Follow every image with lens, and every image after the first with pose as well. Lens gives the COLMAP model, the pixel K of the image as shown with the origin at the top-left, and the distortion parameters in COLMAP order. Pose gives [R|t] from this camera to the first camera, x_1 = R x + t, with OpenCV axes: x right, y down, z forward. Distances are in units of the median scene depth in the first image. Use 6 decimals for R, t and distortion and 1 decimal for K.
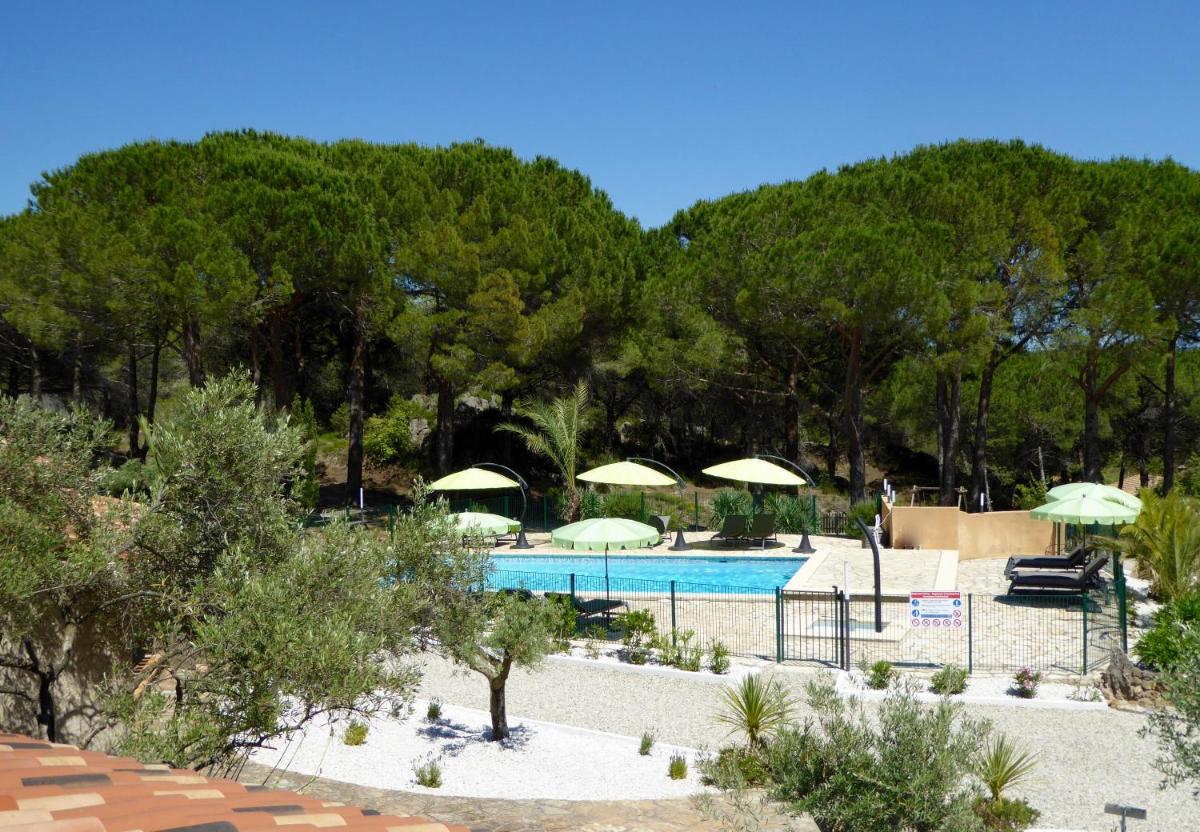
lens RADIAL K [[1373.0, 0, 592.4], [0, 1373.0, 419.4], [0, 0, 1]] dist [-0.014932, 0.000000]
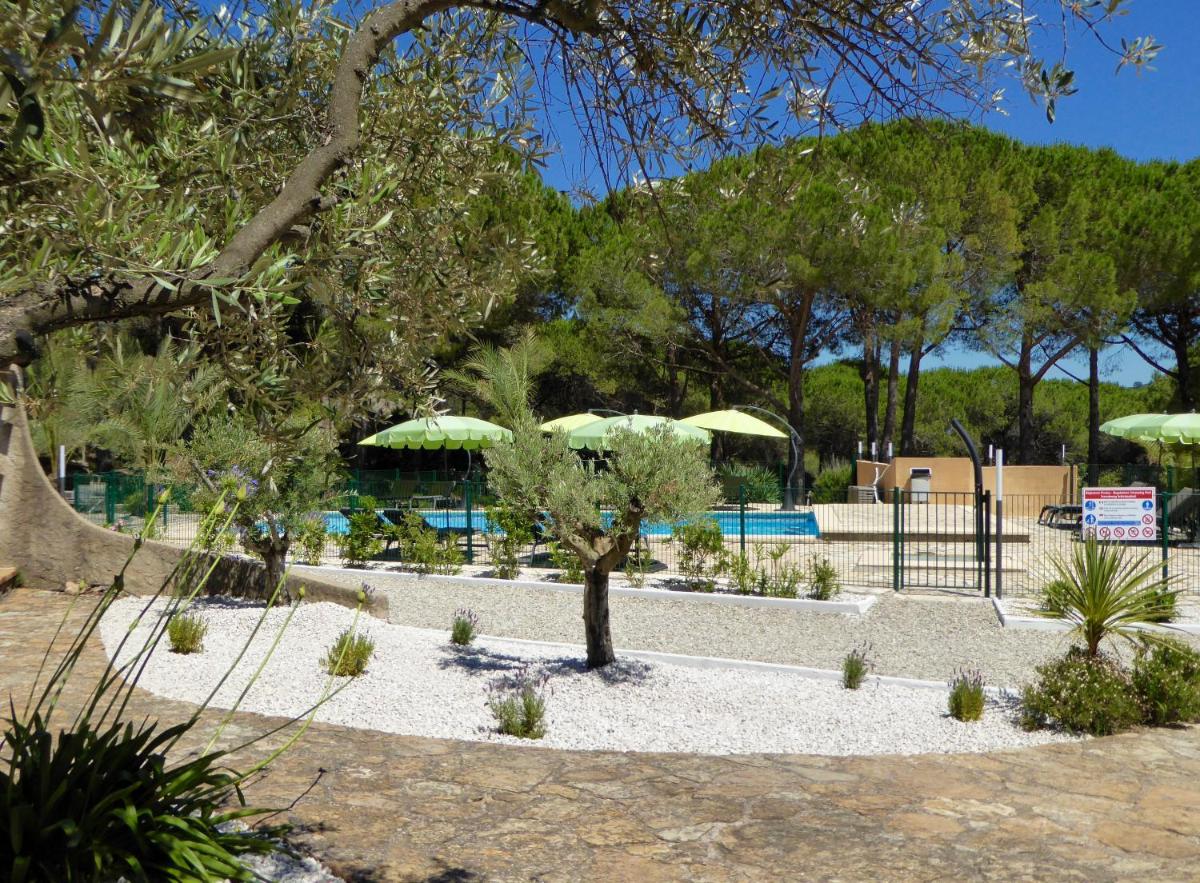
lens RADIAL K [[1175.5, 0, 602.1], [0, 1175.5, 439.0], [0, 0, 1]] dist [0.003355, 0.000000]
pose [[0.991684, 0.021685, 0.126859, -0.053725], [-0.017656, 0.999306, -0.032799, 0.062137], [-0.127482, 0.030286, 0.991378, 0.203347]]
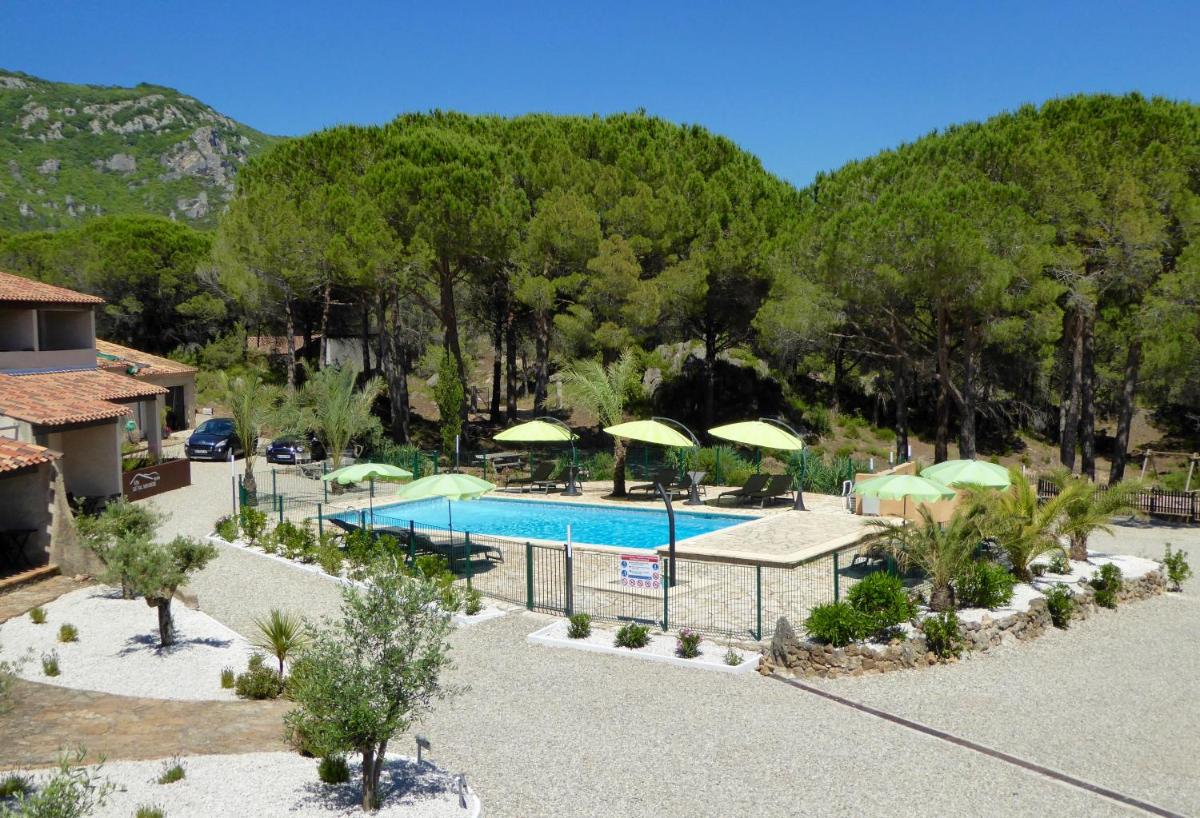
lens RADIAL K [[1378.3, 0, 615.8], [0, 1378.3, 411.9], [0, 0, 1]] dist [0.001156, 0.000000]
pose [[0.947014, 0.029861, -0.319802, 0.292695], [-0.017195, 0.998955, 0.042356, -0.018181], [0.320733, -0.034613, 0.946537, -0.026111]]
